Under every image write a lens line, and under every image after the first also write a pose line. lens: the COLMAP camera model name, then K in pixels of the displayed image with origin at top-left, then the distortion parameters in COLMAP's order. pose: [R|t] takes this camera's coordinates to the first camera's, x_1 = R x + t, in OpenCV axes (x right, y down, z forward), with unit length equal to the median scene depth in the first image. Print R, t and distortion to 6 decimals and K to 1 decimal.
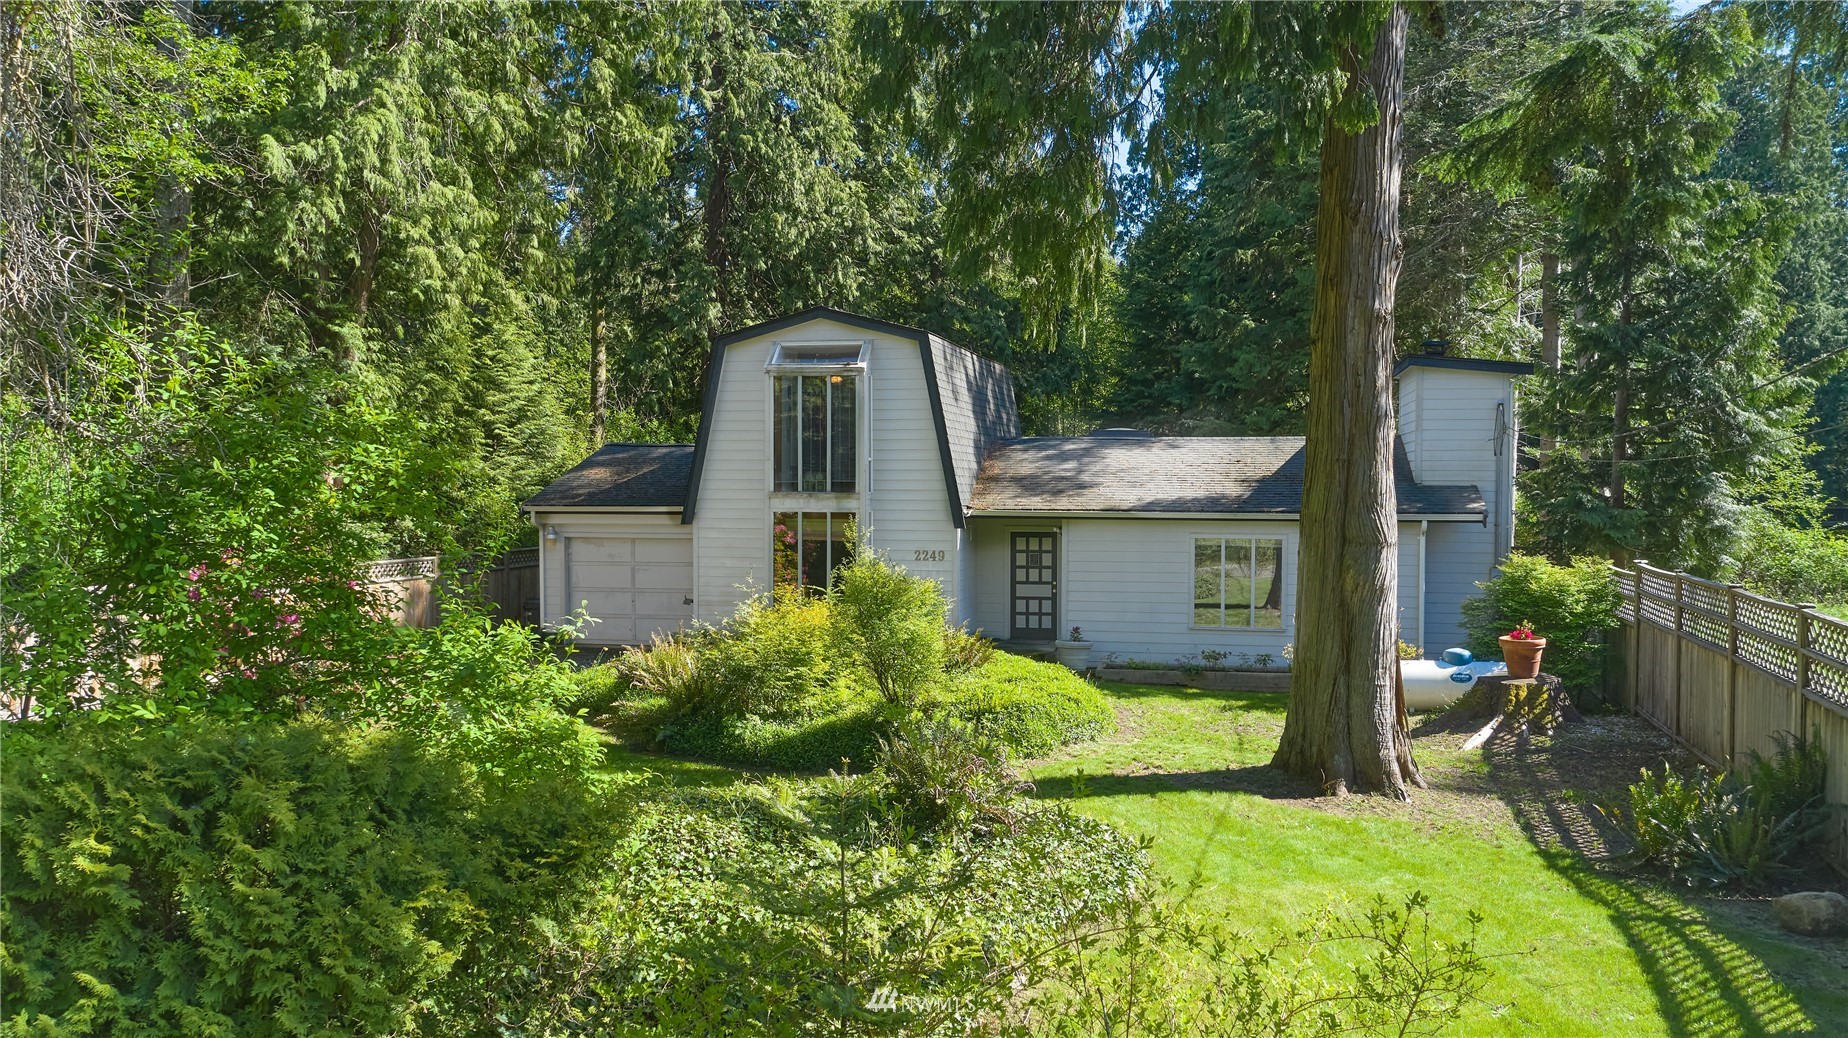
lens RADIAL K [[1489.3, 0, 924.9], [0, 1489.3, 516.8], [0, 0, 1]] dist [-0.003014, 0.020009]
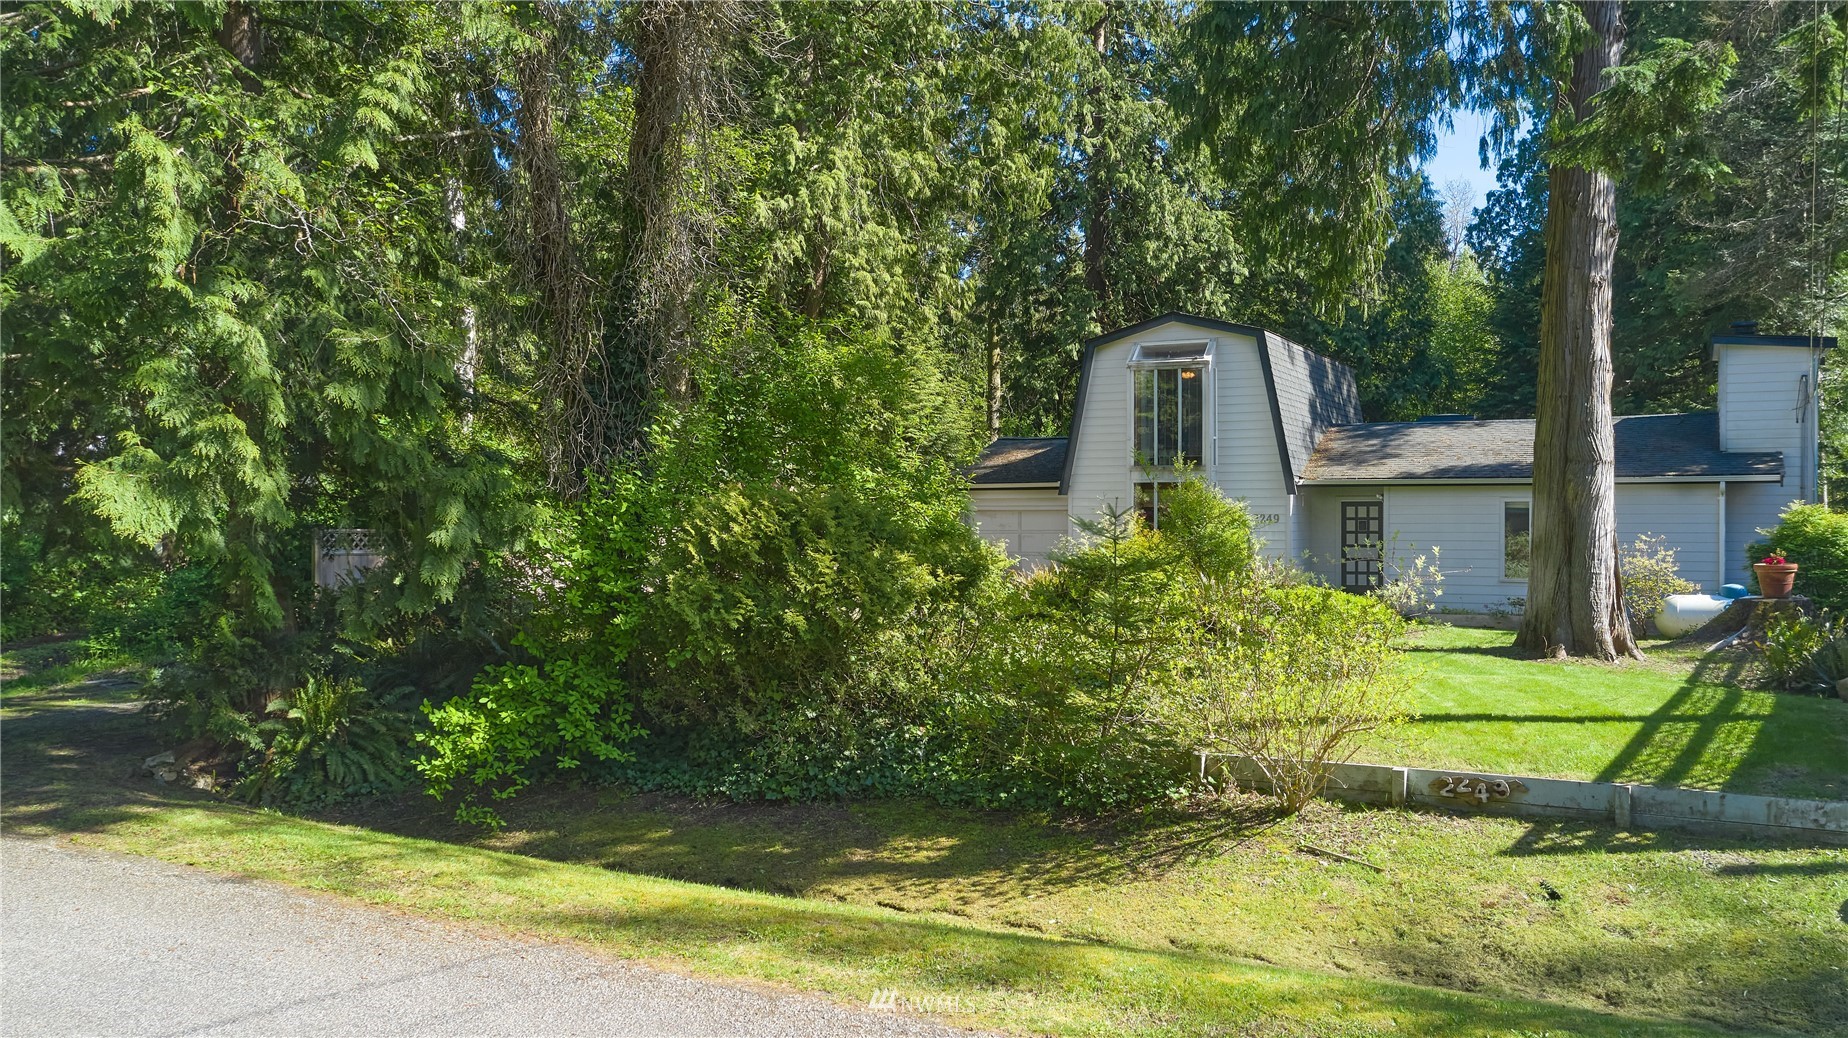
lens RADIAL K [[1489.3, 0, 919.6], [0, 1489.3, 522.7], [0, 0, 1]] dist [-0.003014, 0.020009]
pose [[0.964814, 0.000486, -0.262931, 0.047686], [-0.006823, 0.999708, -0.023188, 0.058014], [0.262843, 0.024166, 0.964536, -0.205511]]
